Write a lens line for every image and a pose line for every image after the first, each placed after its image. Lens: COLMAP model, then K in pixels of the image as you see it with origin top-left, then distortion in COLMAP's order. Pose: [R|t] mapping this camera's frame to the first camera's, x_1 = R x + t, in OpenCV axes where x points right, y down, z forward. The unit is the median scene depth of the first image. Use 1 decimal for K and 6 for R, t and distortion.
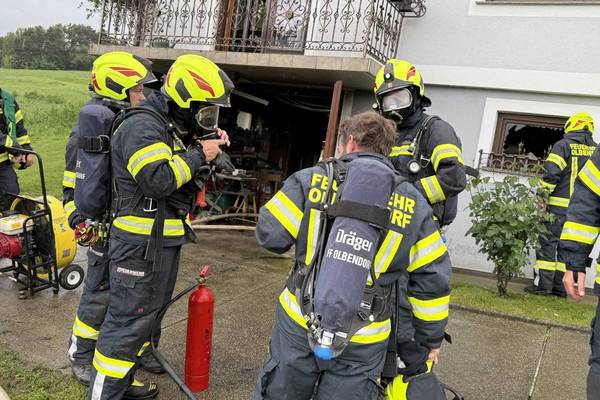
lens RADIAL K [[533.6, 0, 300.0], [0, 533.6, 200.0], [0, 0, 1]] dist [0.040893, -0.014798]
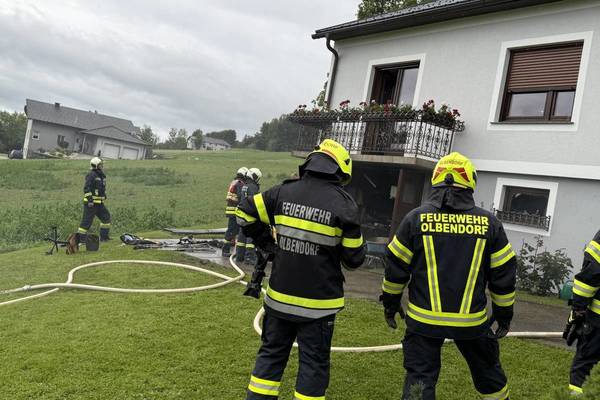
lens RADIAL K [[592.2, 0, 300.0], [0, 592.2, 200.0], [0, 0, 1]] dist [0.003967, 0.000078]
pose [[0.905914, 0.005865, -0.423420, 0.565705], [-0.067497, 0.989120, -0.130710, 0.160072], [0.418047, 0.146991, 0.896454, -0.891332]]
